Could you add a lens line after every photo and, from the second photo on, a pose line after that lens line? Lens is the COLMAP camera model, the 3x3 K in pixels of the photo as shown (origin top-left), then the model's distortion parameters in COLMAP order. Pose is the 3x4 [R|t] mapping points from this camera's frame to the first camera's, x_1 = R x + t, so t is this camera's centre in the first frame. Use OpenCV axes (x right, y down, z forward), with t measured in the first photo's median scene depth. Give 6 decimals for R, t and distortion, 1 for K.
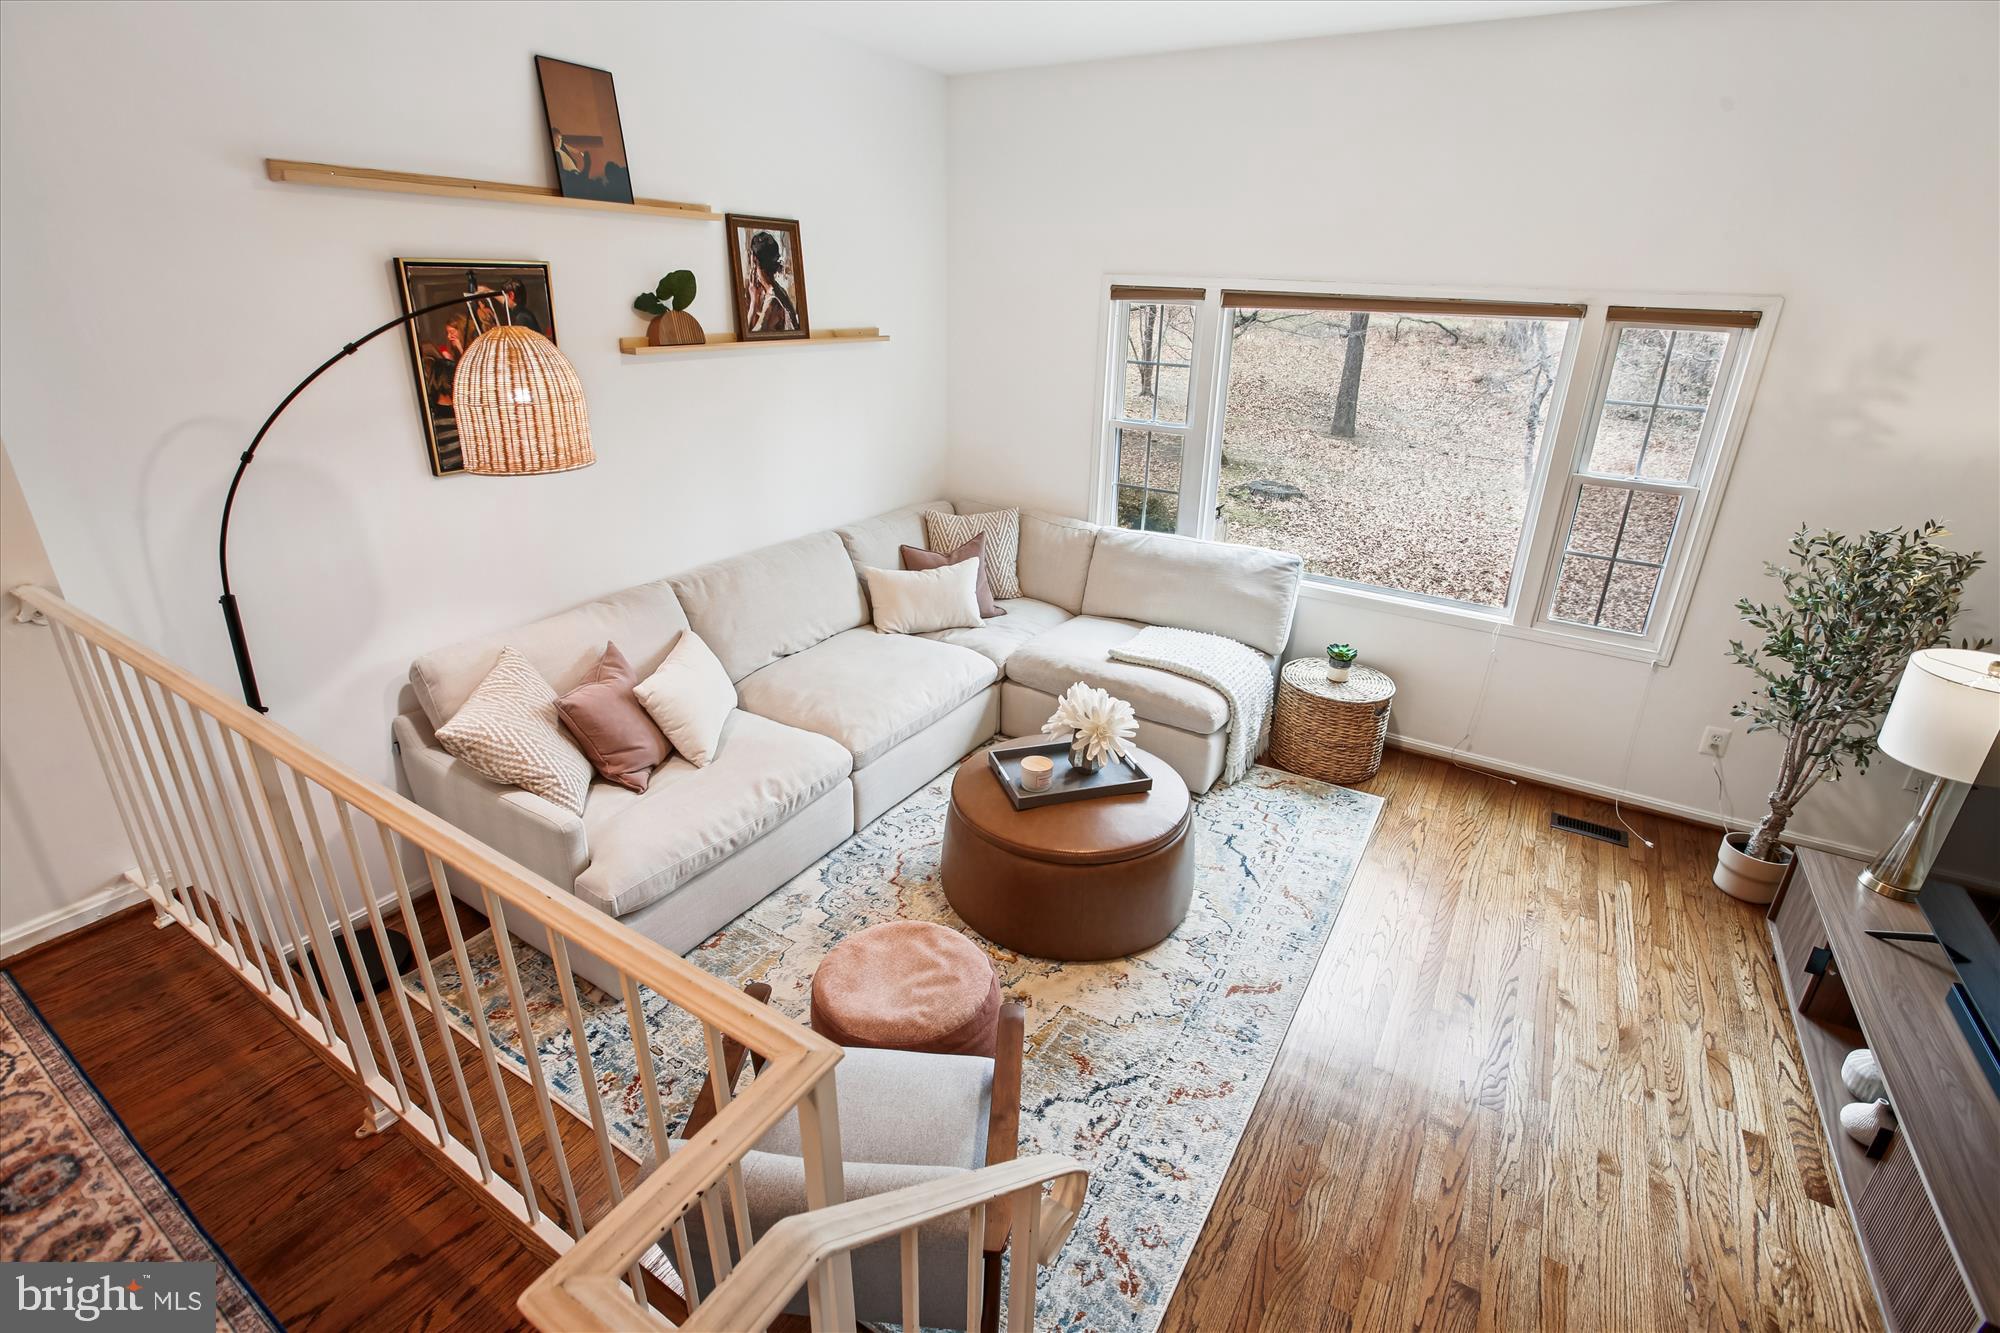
lens RADIAL K [[923.1, 0, 1010.8], [0, 923.1, 661.9], [0, 0, 1]] dist [0.014700, 0.004333]
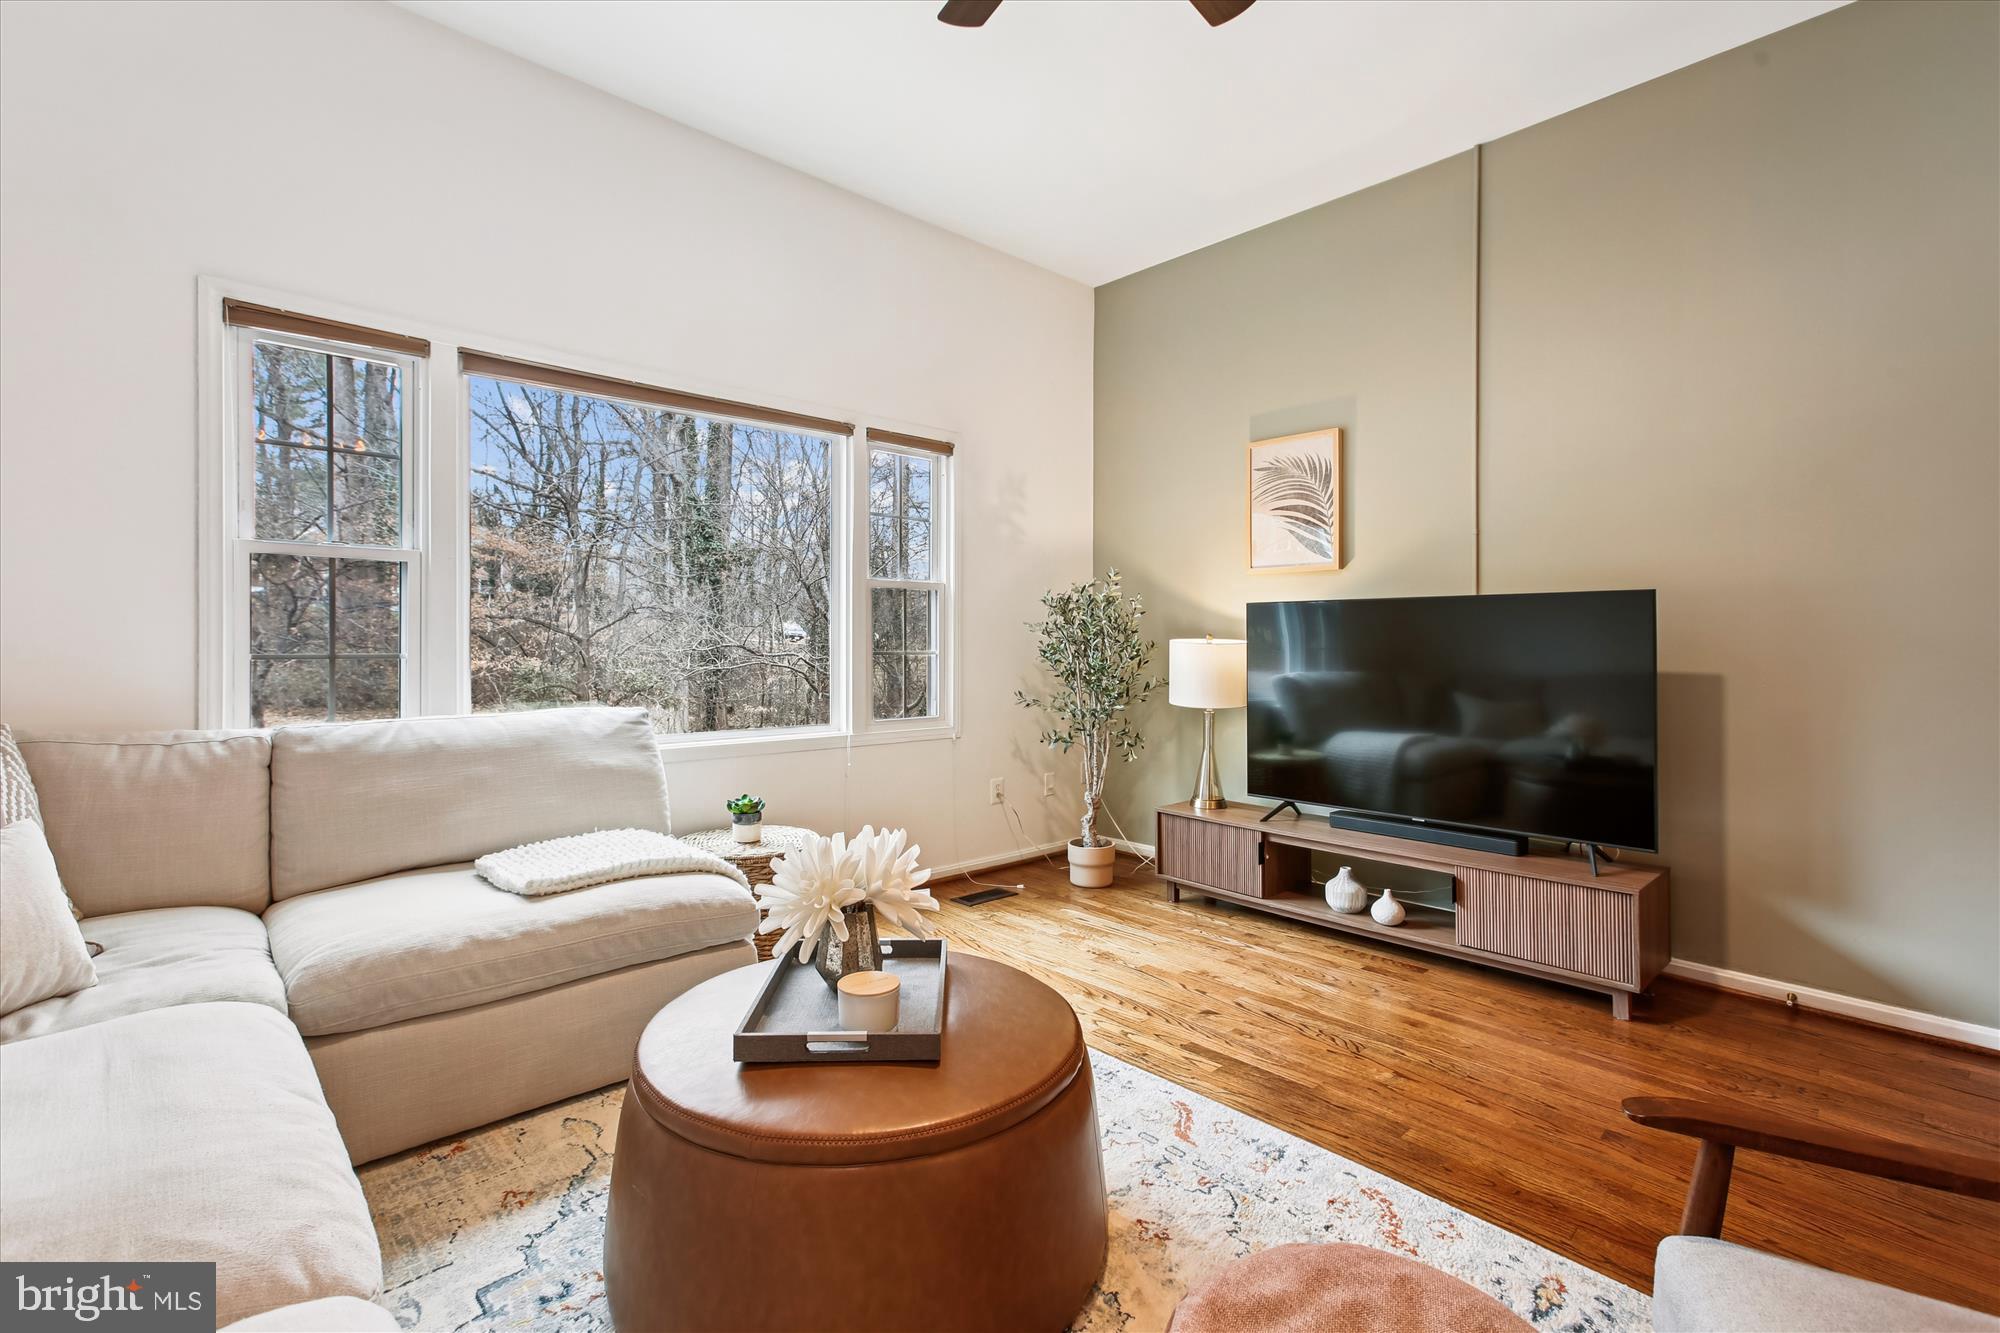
lens RADIAL K [[923.1, 0, 990.0], [0, 923.1, 648.0], [0, 0, 1]] dist [0.014700, 0.004333]
pose [[0.287592, -0.034591, 0.957128, -0.391702], [0.377256, 0.922646, -0.080010, 0.008890], [-0.880323, 0.384093, 0.278396, 0.660186]]
